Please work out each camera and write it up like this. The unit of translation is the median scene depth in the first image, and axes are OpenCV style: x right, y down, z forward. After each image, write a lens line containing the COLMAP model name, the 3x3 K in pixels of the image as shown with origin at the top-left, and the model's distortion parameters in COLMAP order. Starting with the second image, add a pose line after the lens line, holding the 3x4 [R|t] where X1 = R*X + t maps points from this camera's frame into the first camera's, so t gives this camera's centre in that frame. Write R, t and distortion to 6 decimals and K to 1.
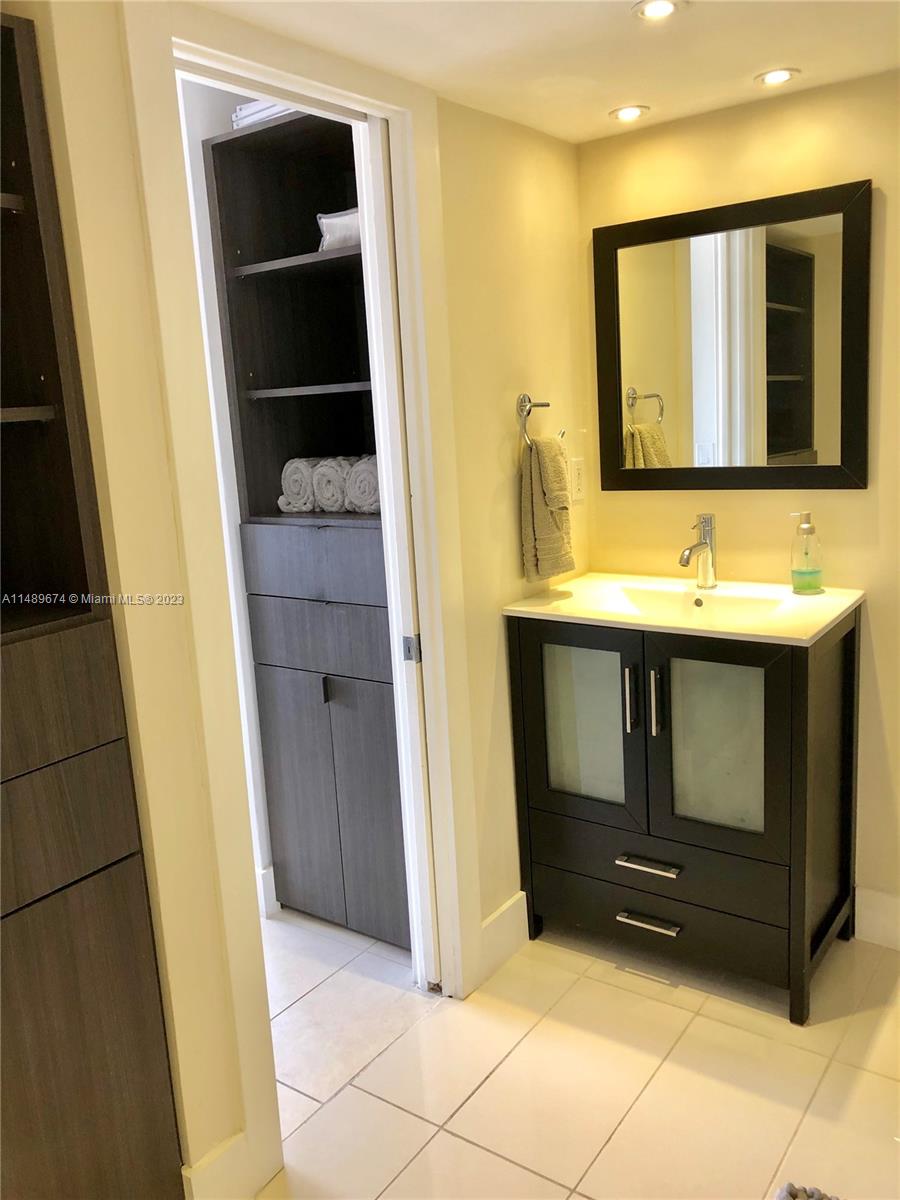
lens RADIAL K [[976.9, 0, 453.4], [0, 976.9, 602.1], [0, 0, 1]] dist [0.041480, -0.043060]
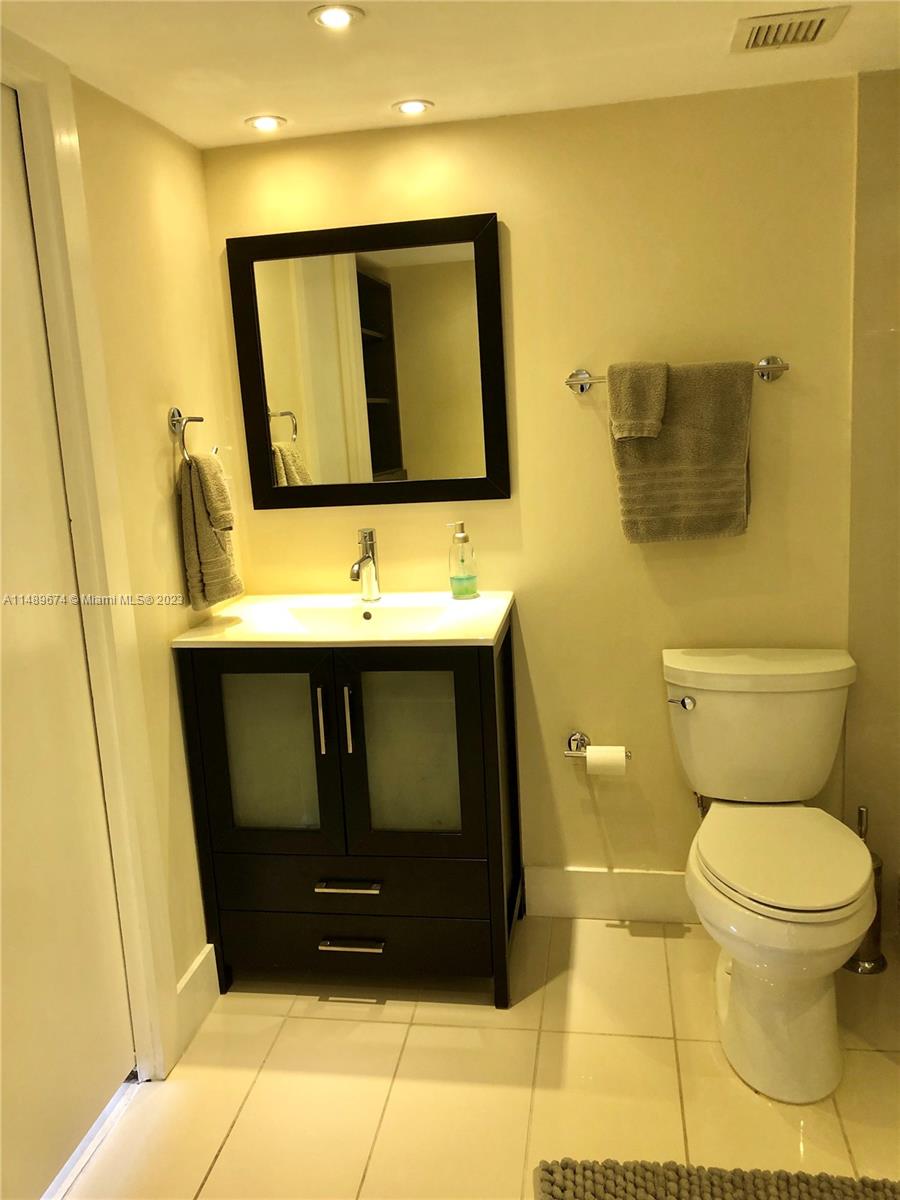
lens RADIAL K [[979.4, 0, 450.0], [0, 979.4, 600.0], [0, 0, 1]] dist [0.045039, -0.039609]
pose [[0.899356, -0.077884, 0.430223, -0.108938], [0.090414, 0.995866, -0.008722, 0.000604], [-0.427766, 0.046742, 0.902680, 0.053461]]
